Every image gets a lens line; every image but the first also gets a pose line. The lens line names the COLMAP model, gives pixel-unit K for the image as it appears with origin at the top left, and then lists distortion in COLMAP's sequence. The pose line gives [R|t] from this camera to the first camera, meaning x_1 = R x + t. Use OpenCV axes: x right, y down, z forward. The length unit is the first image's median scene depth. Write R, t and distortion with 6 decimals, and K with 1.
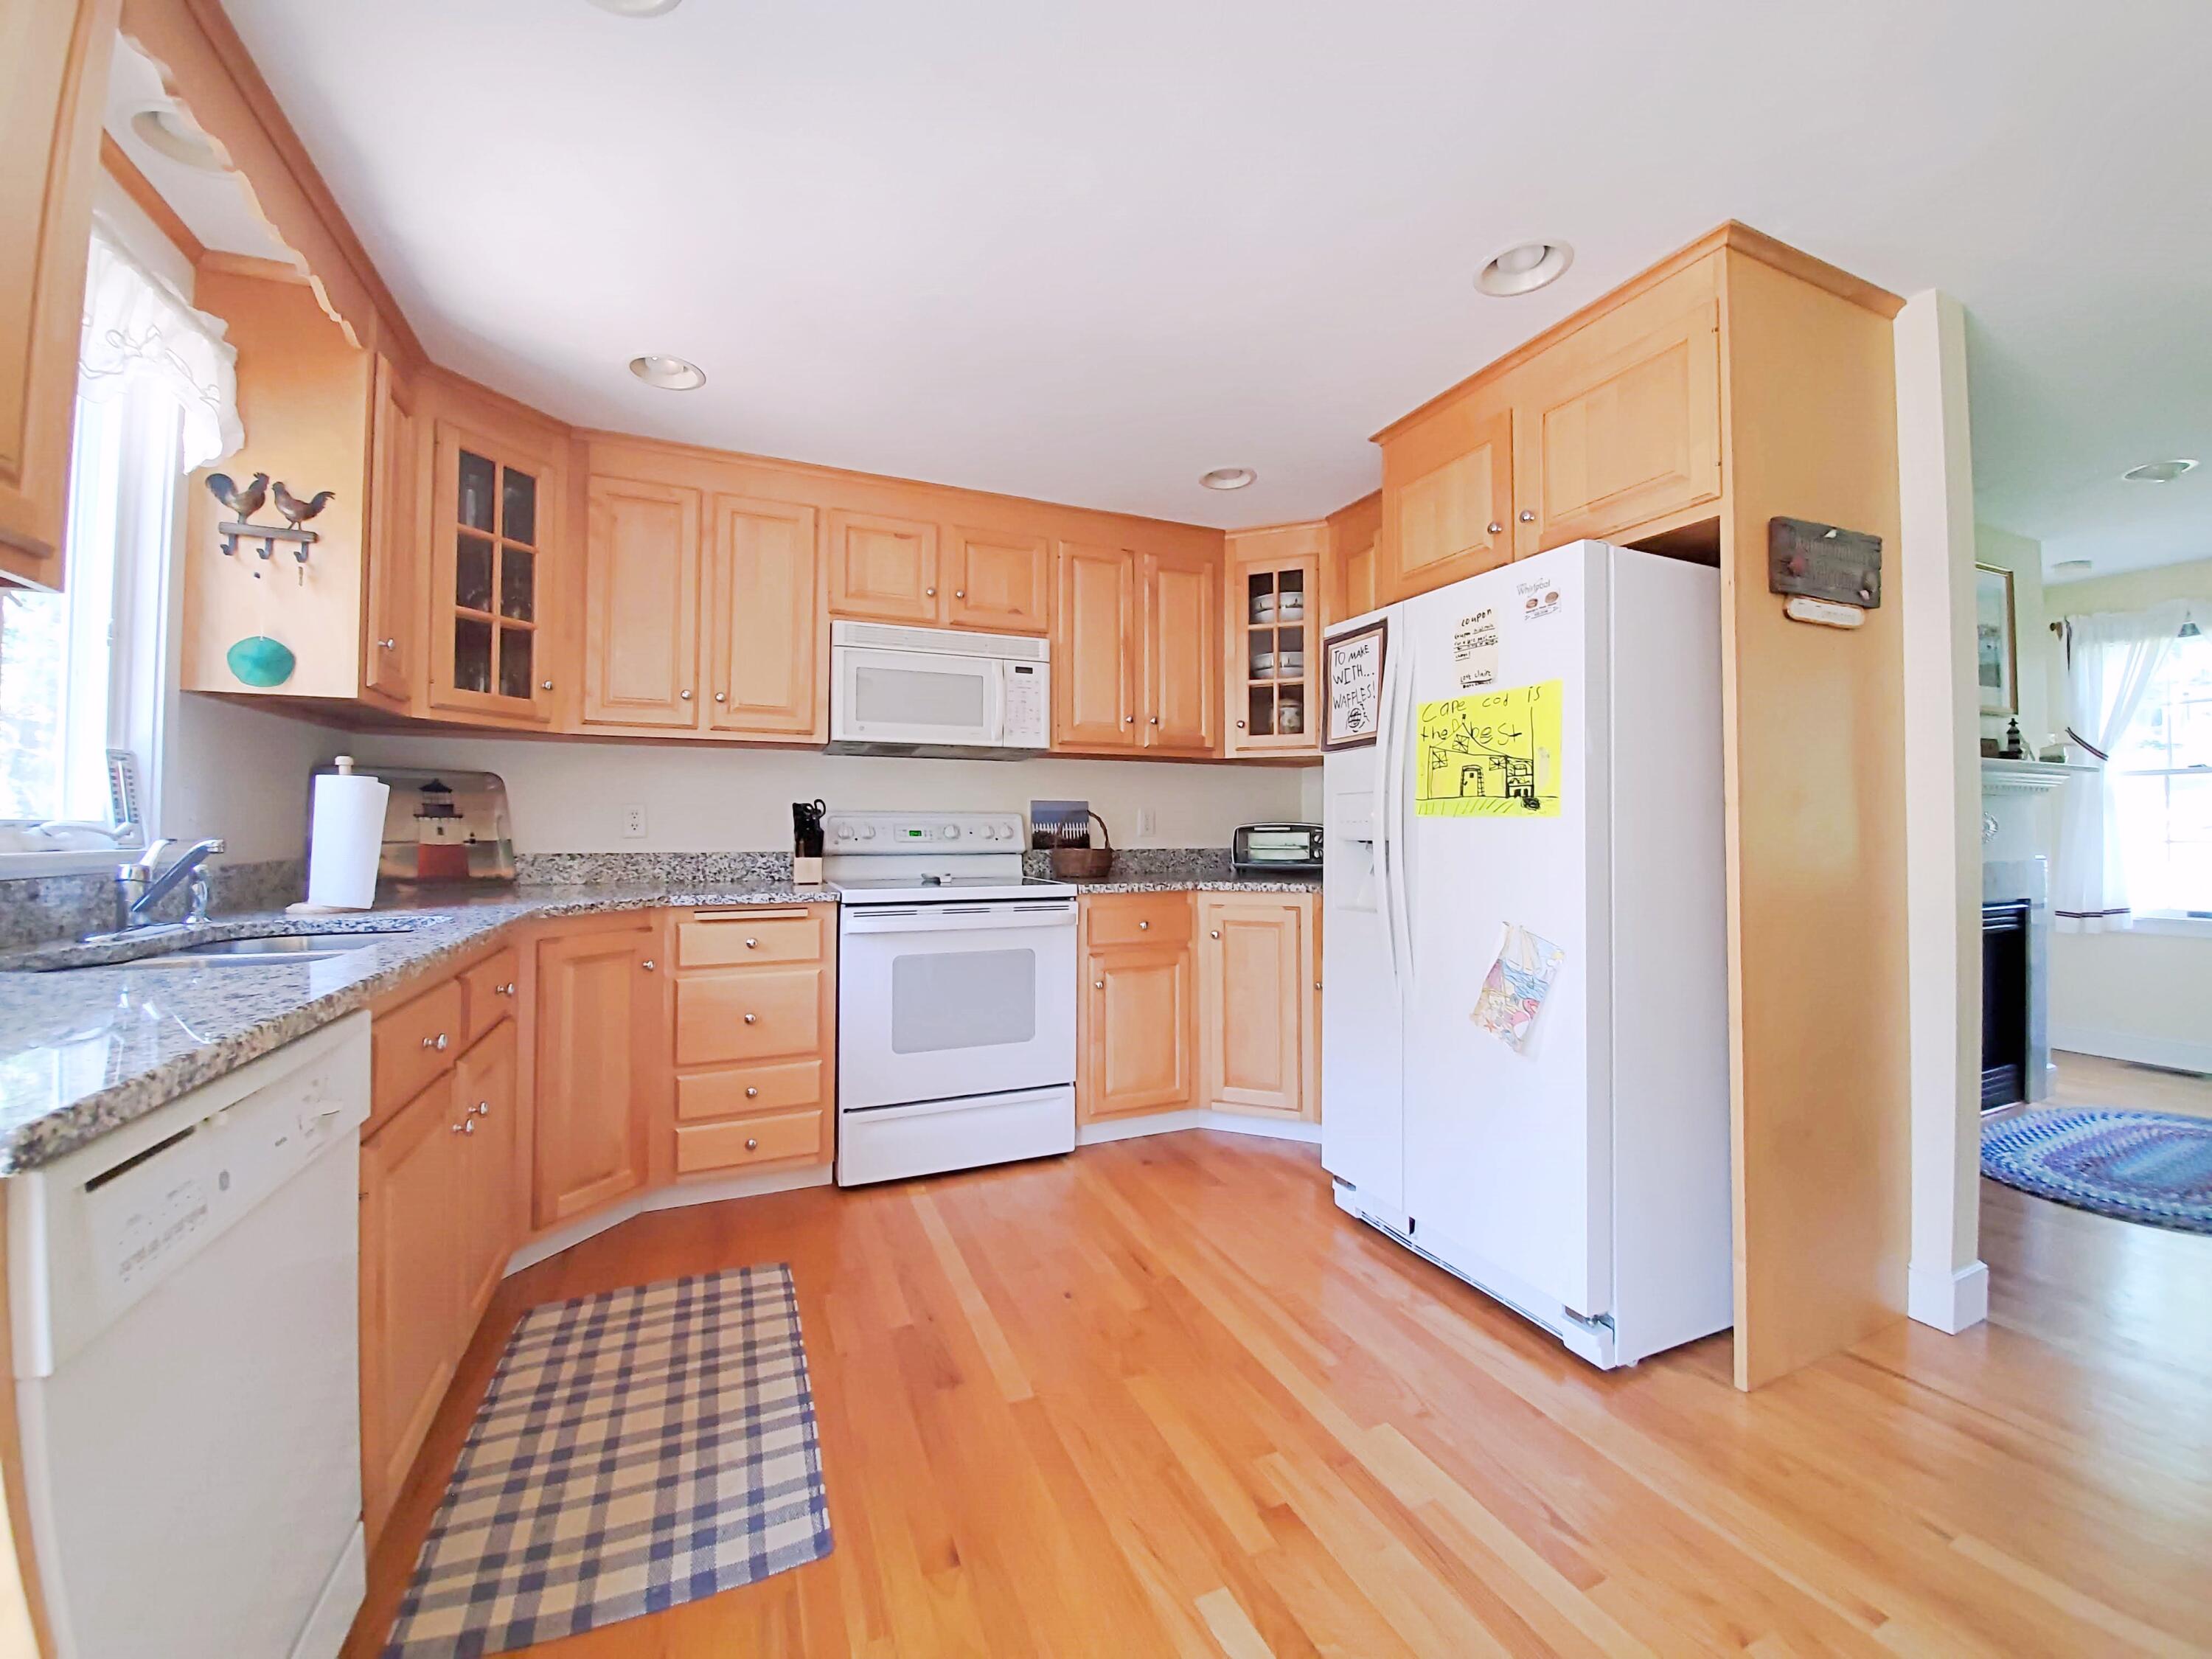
lens RADIAL K [[873.5, 0, 1111.2], [0, 873.5, 810.9], [0, 0, 1]] dist [0.005475, -0.013287]
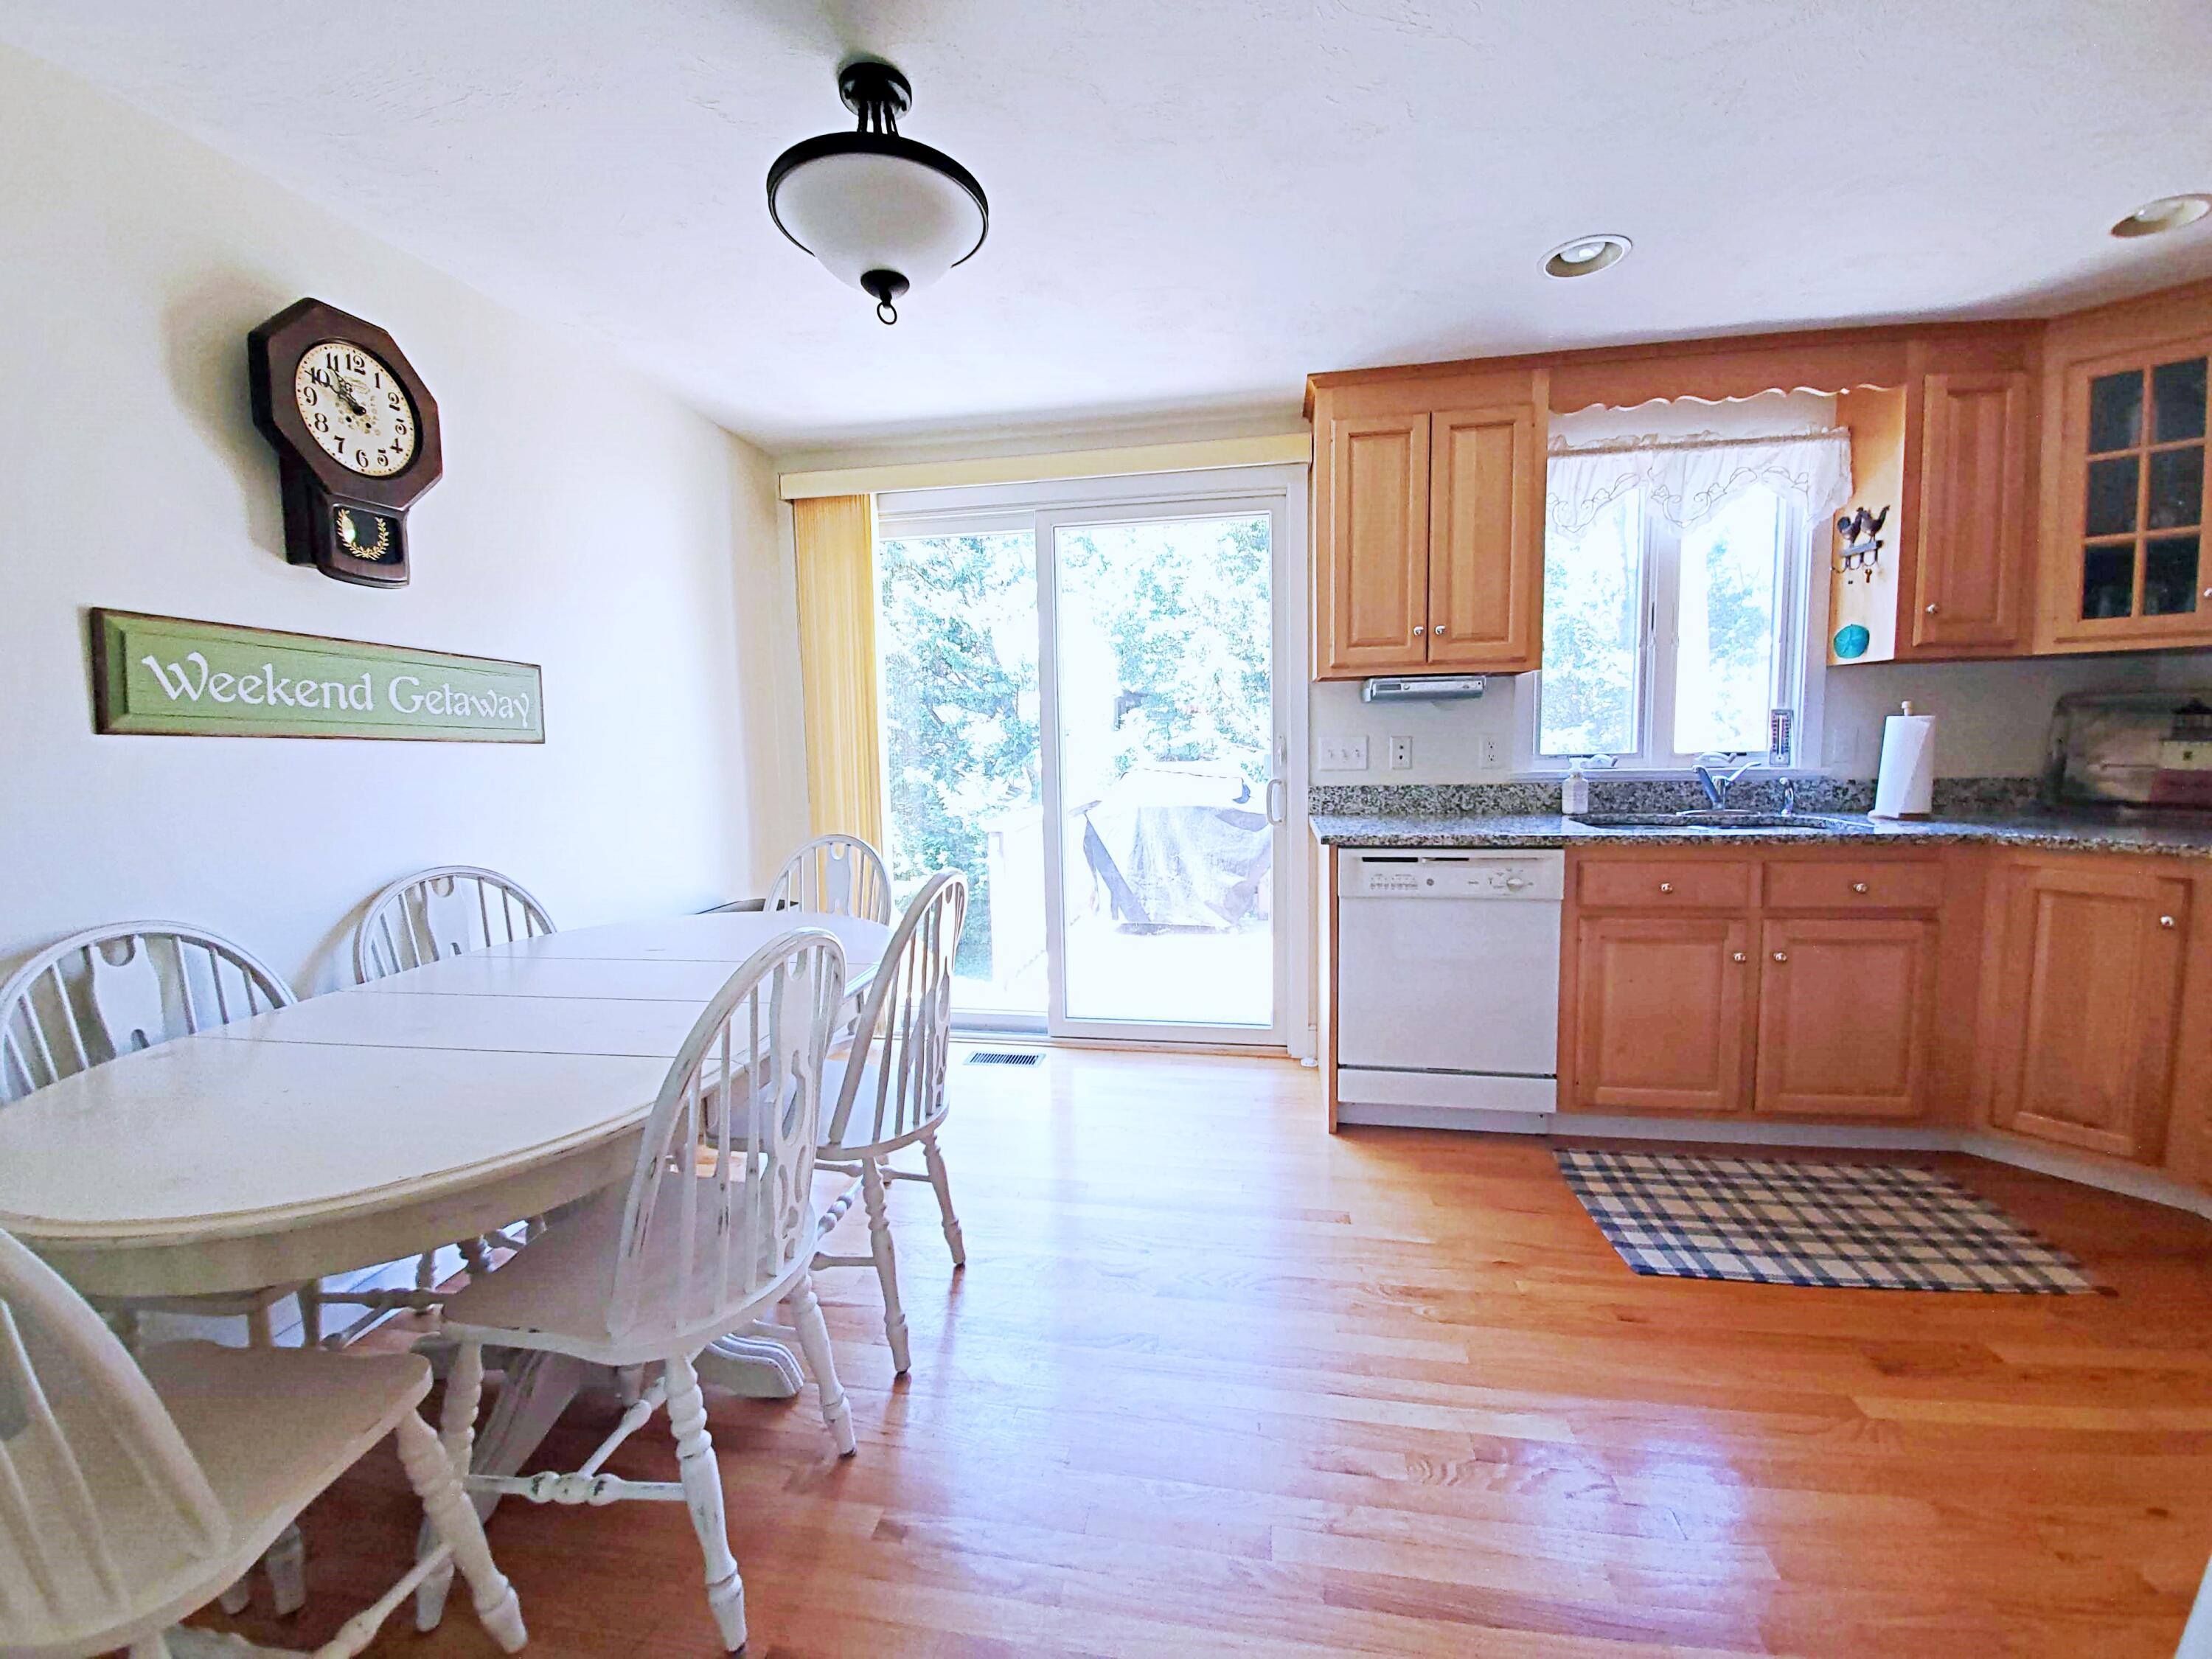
lens RADIAL K [[873.5, 0, 1112.6], [0, 873.5, 812.8], [0, 0, 1]] dist [0.005475, -0.013287]
pose [[-0.549952, 0.084234, -0.830938, 0.855635], [0.038077, 0.996395, 0.075805, -0.039351], [0.834328, 0.010049, -0.551177, 0.695602]]
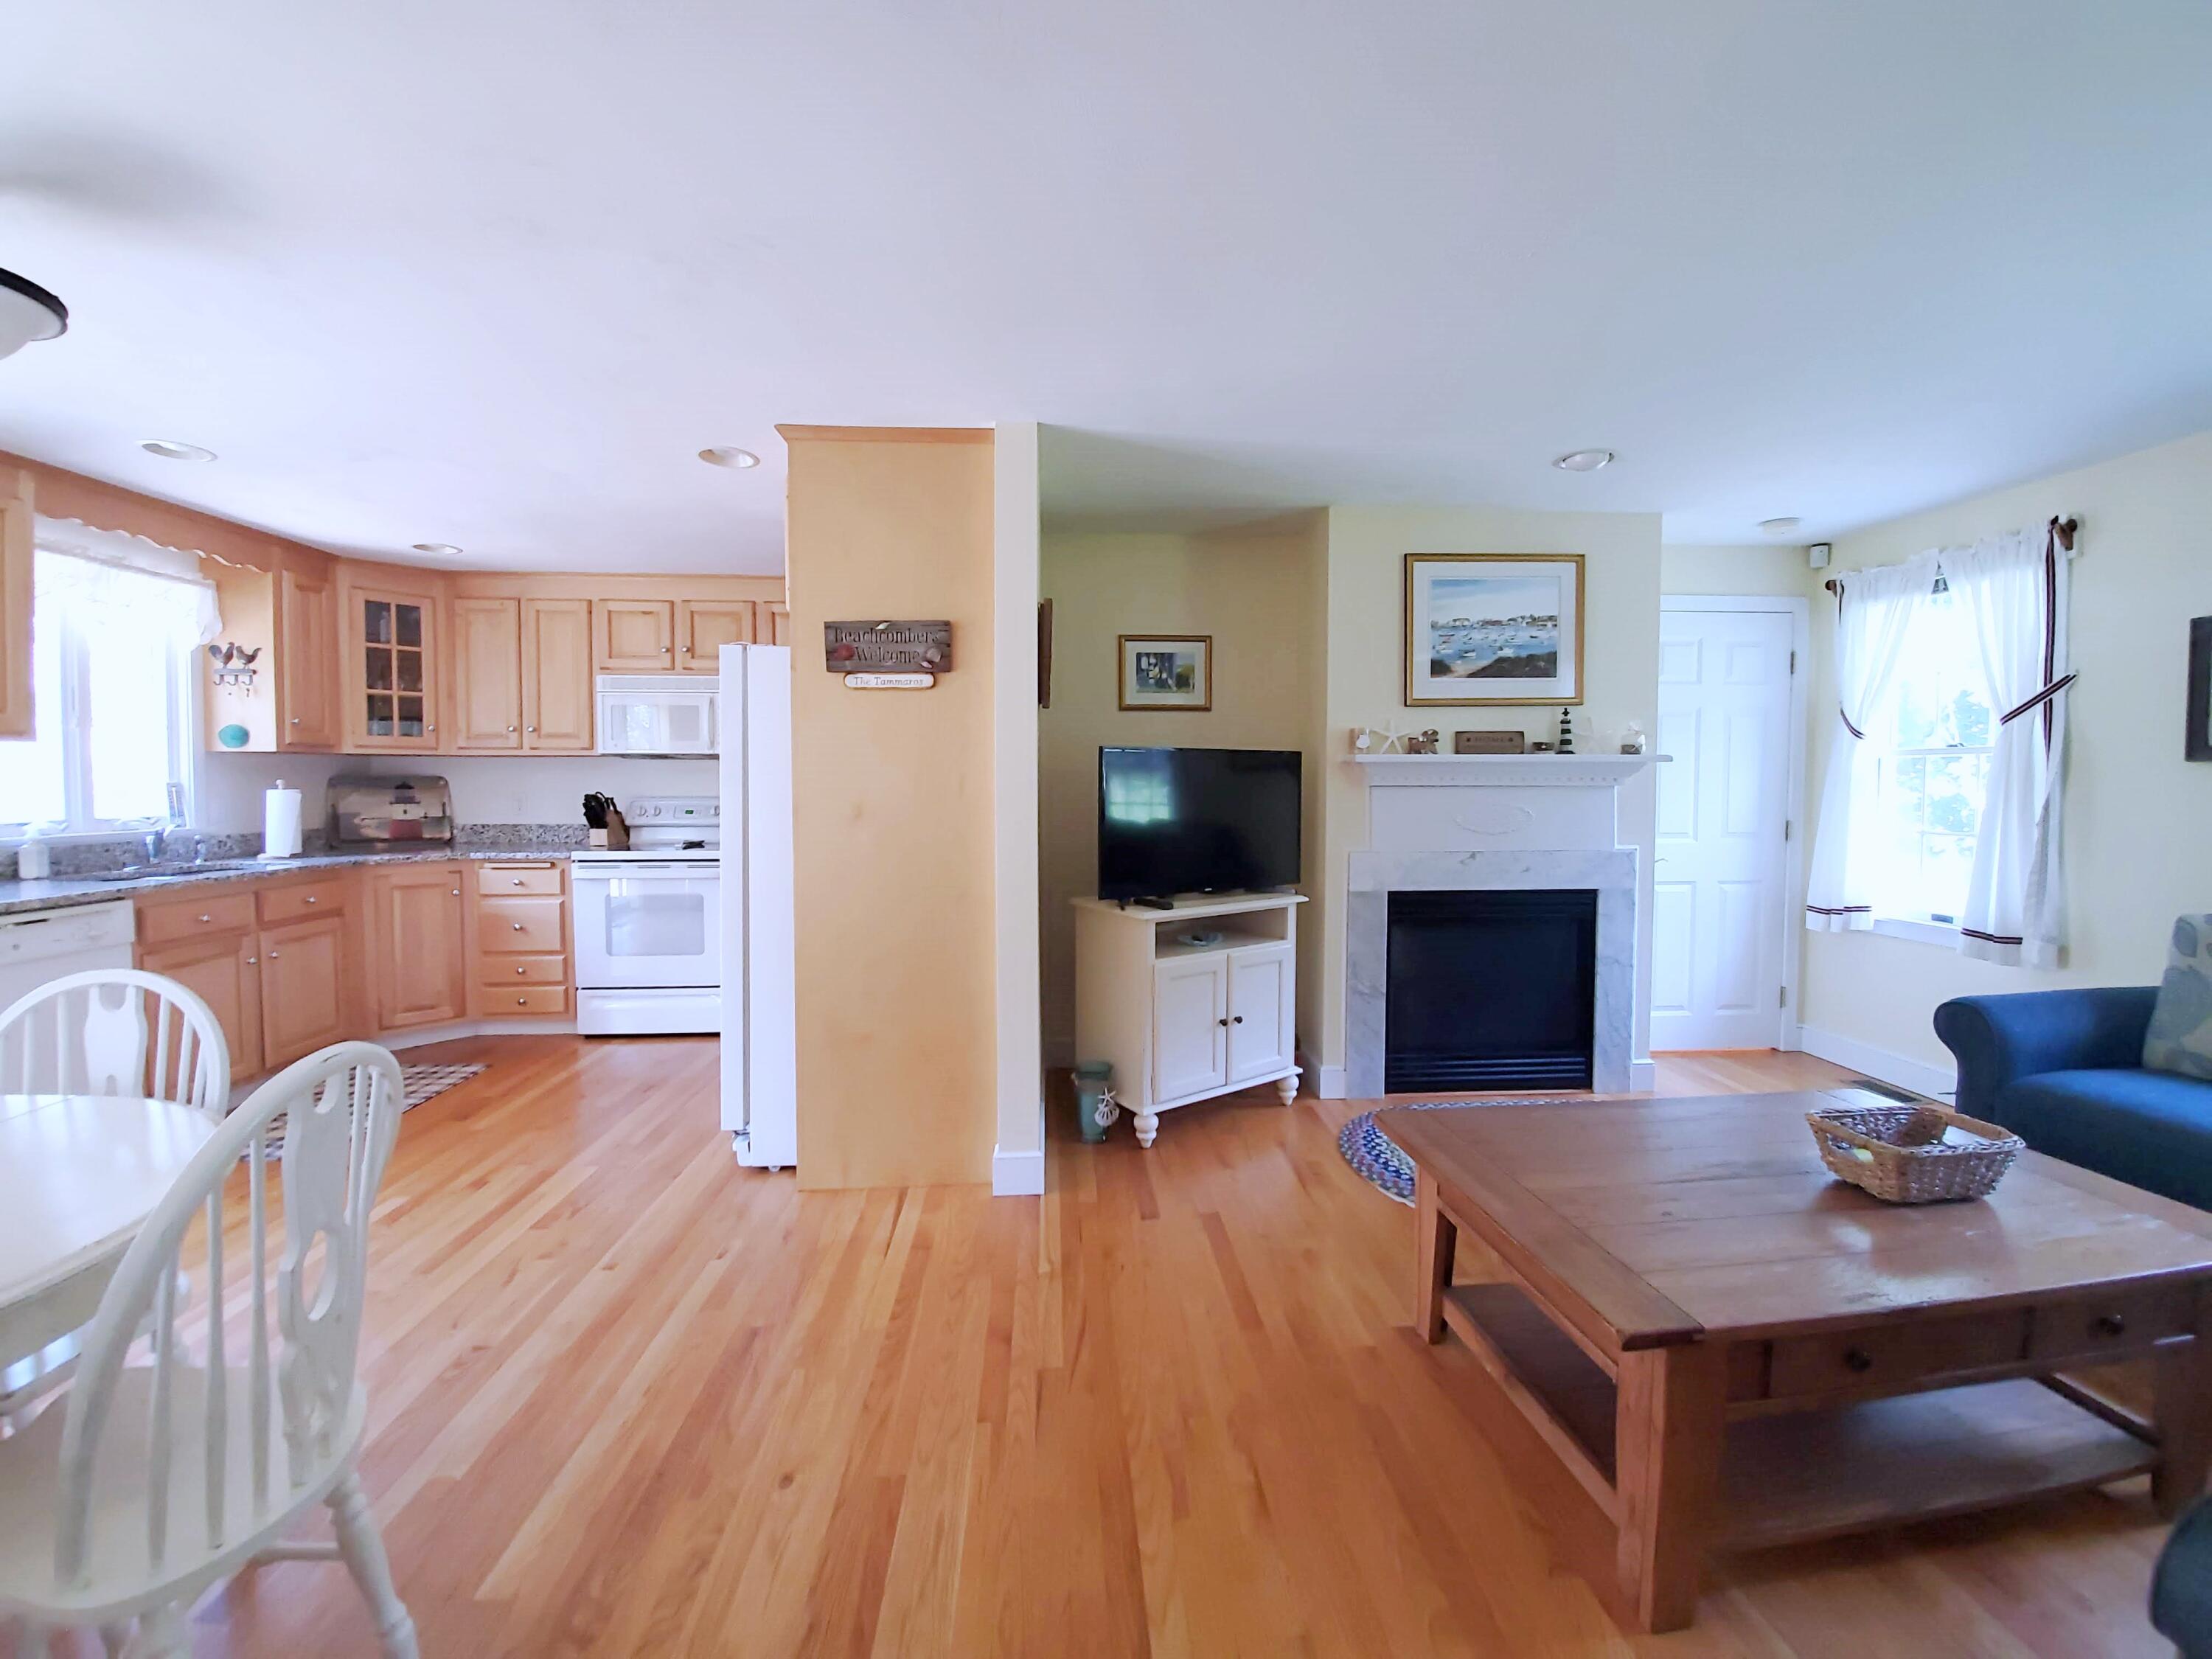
lens RADIAL K [[873.5, 0, 1104.3], [0, 873.5, 815.2], [0, 0, 1]] dist [0.005475, -0.013287]
pose [[0.940749, 0.012227, -0.338884, 1.487035], [0.008765, 0.998139, 0.060346, -0.082641], [0.338991, -0.059741, 0.938891, -0.214145]]
